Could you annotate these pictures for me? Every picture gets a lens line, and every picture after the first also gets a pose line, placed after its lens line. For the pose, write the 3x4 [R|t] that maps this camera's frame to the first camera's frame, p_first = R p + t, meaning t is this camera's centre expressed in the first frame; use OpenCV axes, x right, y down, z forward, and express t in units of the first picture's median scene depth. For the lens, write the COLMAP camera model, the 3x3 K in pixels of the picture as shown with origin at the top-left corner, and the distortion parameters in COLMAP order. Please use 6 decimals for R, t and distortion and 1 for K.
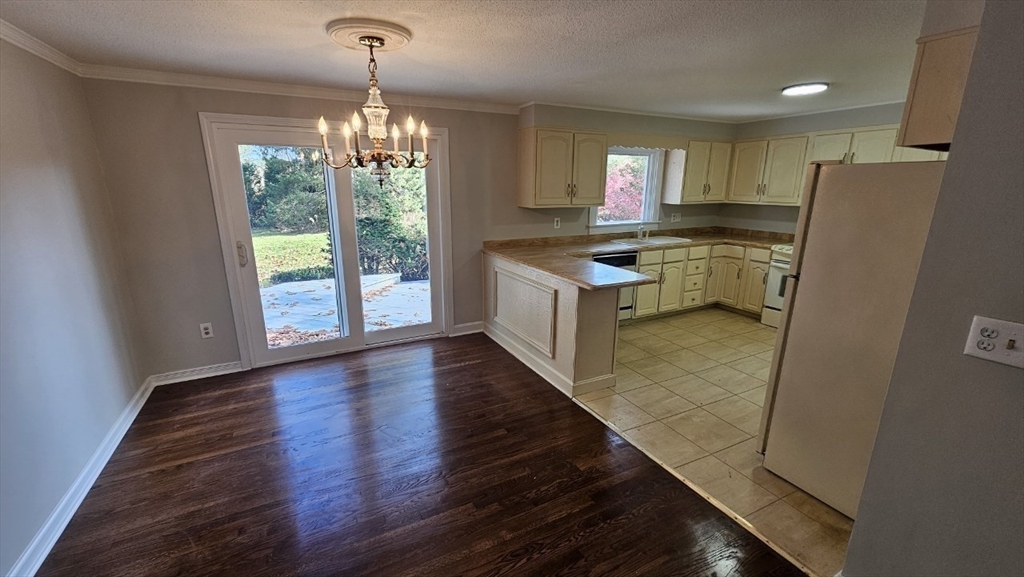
lens RADIAL K [[417.6, 0, 508.2], [0, 417.6, 291.5], [0, 0, 1]] dist [-0.000584, 0.000113]
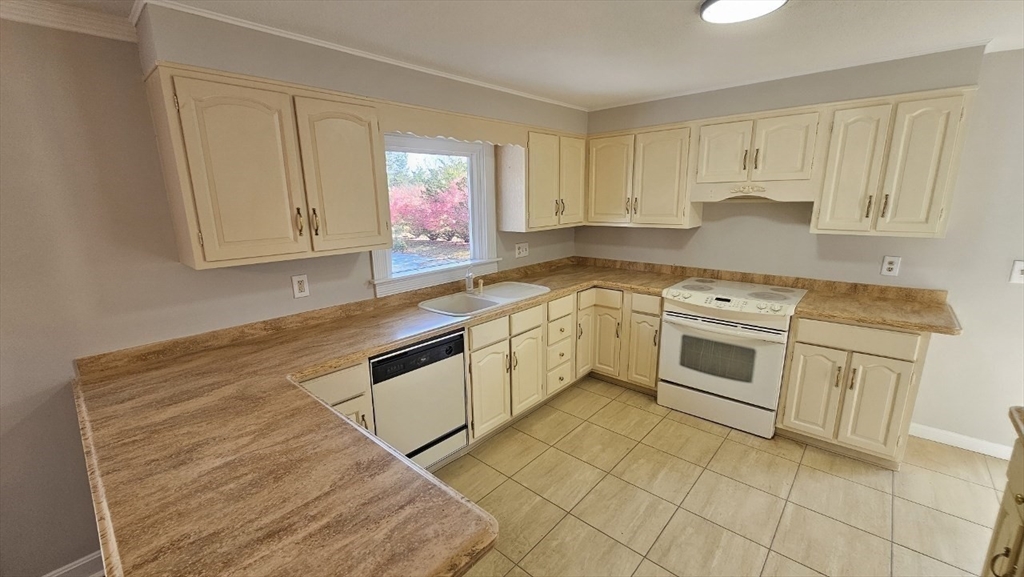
lens RADIAL K [[416.5, 0, 507.9], [0, 416.5, 291.4], [0, 0, 1]] dist [-0.000816, 0.000562]
pose [[0.936712, -0.098003, 0.336103, 0.175947], [0.108734, 0.993983, -0.013206, -0.121724], [-0.332787, 0.048916, 0.941733, 0.446307]]
